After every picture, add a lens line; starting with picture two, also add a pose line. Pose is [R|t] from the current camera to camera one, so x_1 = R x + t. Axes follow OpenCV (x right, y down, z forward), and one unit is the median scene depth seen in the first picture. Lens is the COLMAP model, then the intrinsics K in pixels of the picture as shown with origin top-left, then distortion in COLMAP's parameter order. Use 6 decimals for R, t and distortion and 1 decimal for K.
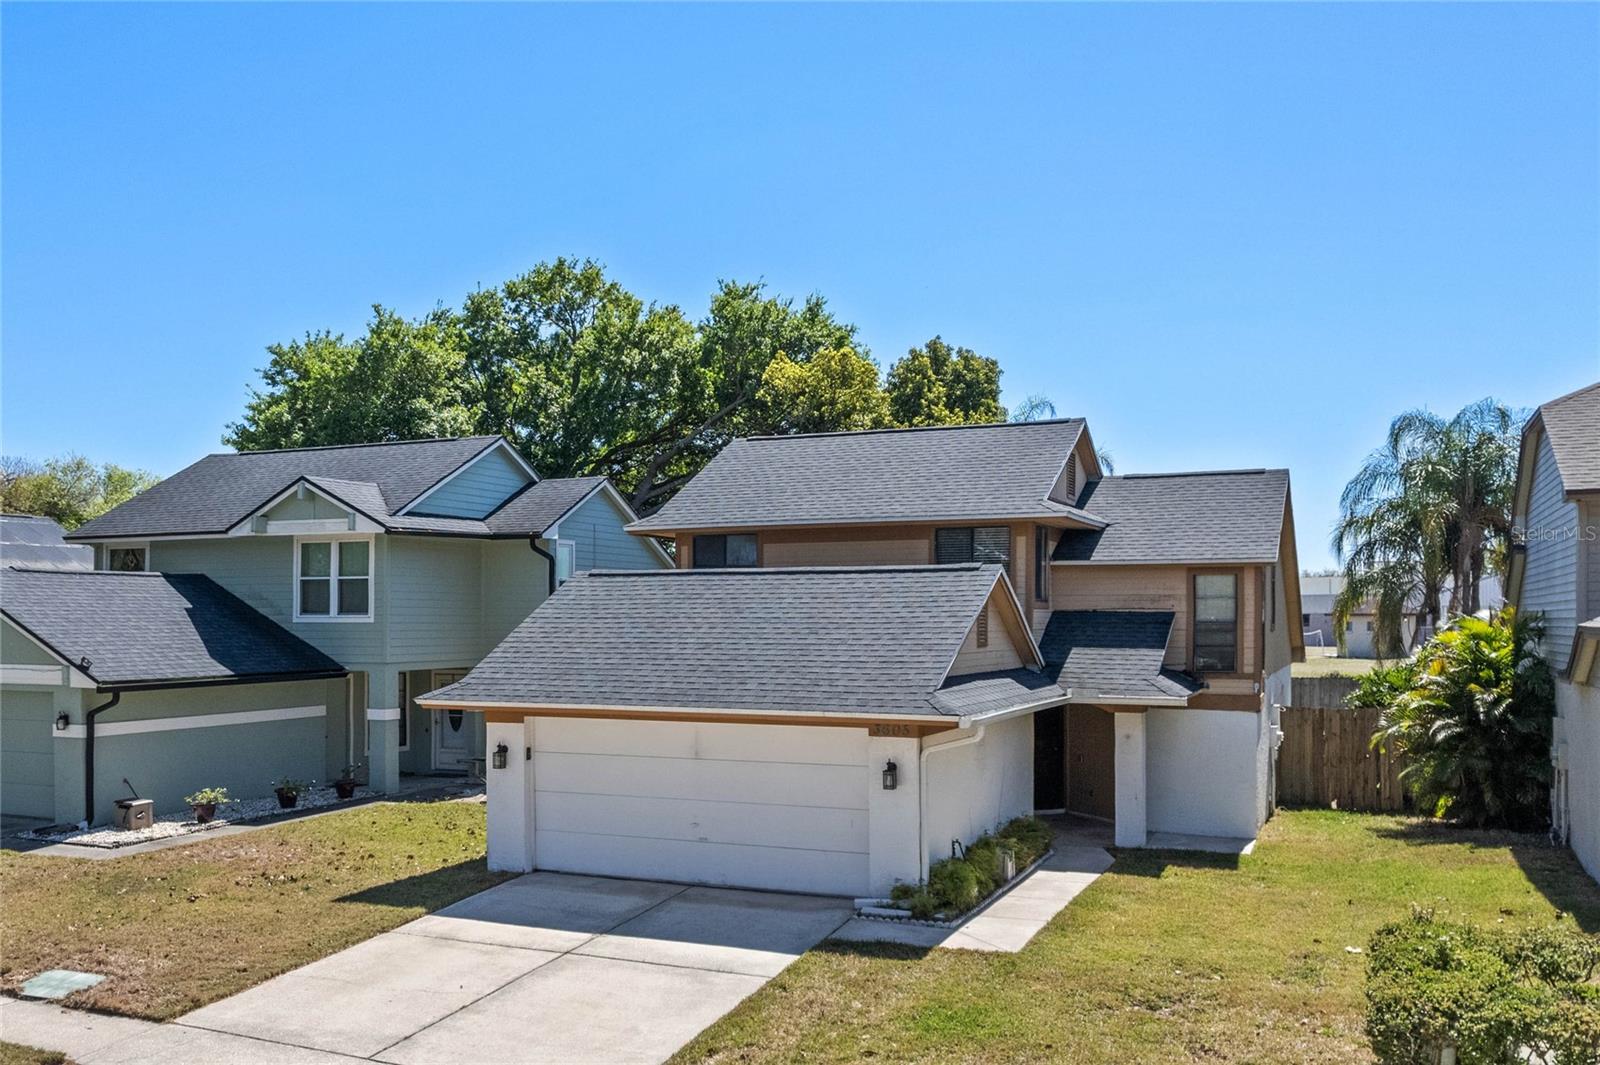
lens RADIAL K [[933.3, 0, 756.5], [0, 933.3, 610.8], [0, 0, 1]] dist [-0.021413, 0.000202]
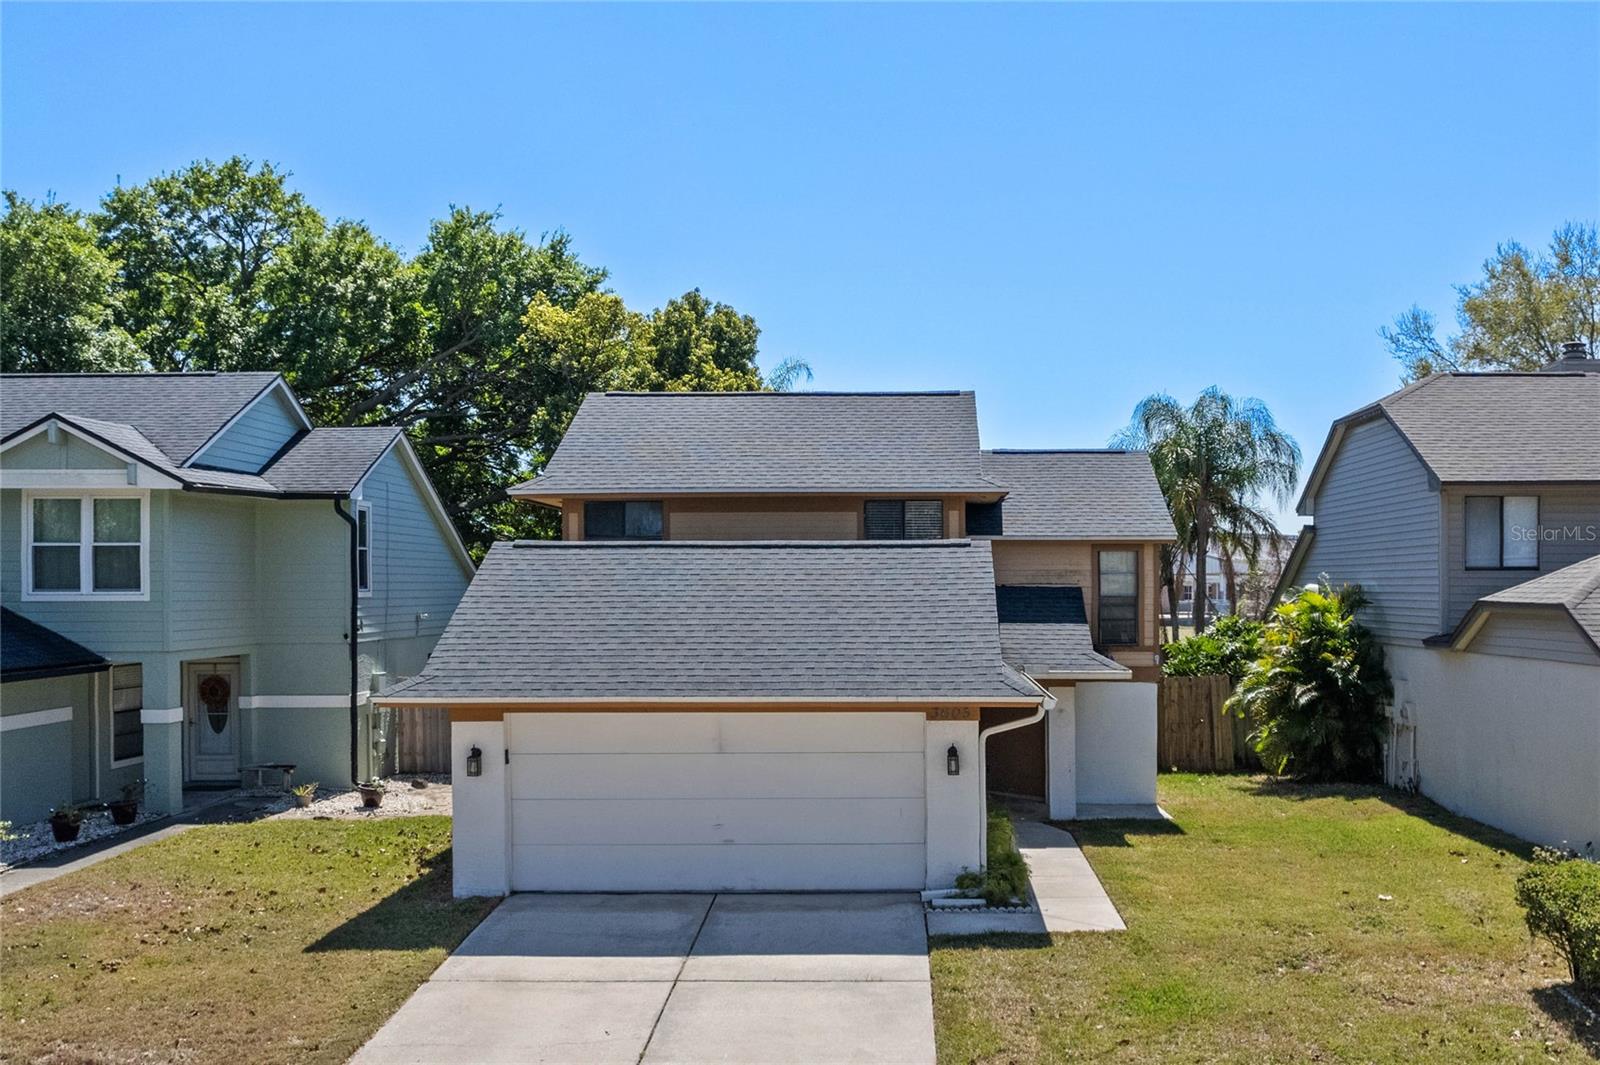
lens RADIAL K [[1017.3, 0, 762.9], [0, 1017.3, 573.4], [0, 0, 1]] dist [-0.019783, -0.001188]
pose [[0.958351, 0.001793, 0.285588, -0.204293], [0.000375, 0.999972, -0.007538, -0.005548], [-0.285593, 0.007331, 0.958323, 0.027229]]
